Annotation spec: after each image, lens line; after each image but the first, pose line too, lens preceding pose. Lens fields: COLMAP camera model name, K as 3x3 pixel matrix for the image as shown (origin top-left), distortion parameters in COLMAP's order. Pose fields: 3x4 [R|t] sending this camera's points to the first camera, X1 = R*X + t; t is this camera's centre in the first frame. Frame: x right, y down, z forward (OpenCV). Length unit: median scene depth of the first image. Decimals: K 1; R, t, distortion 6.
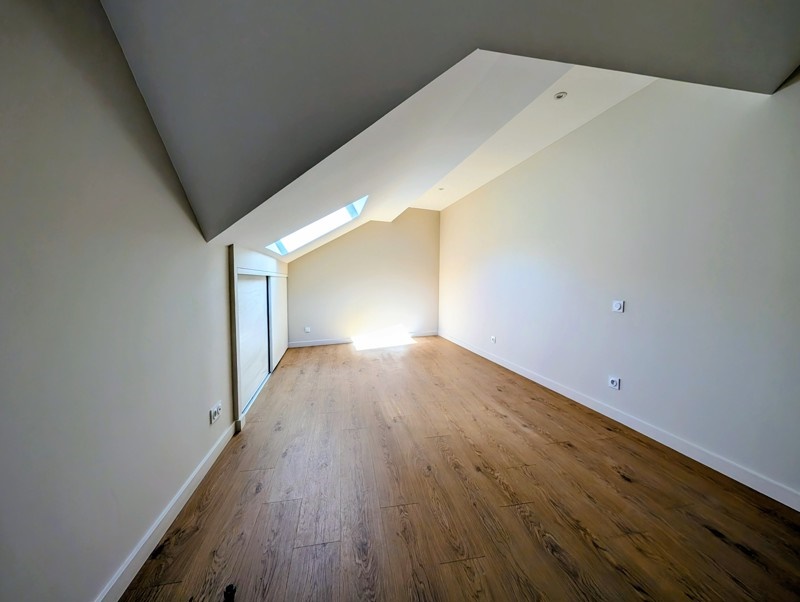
lens RADIAL K [[309.6, 0, 396.8], [0, 309.6, 297.4], [0, 0, 1]] dist [0.000723, 0.000155]
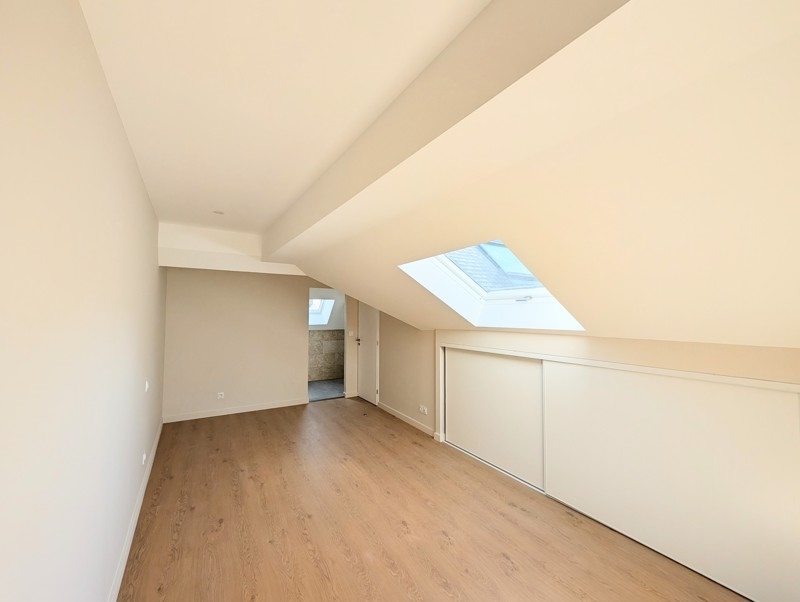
lens RADIAL K [[309.6, 0, 401.5], [0, 309.6, 303.1], [0, 0, 1]] dist [0.000723, 0.000155]
pose [[-0.930311, -0.024935, -0.365923, 0.240387], [-0.029883, 0.999522, 0.007862, -0.258949], [0.365552, 0.018249, -0.930612, 2.029885]]
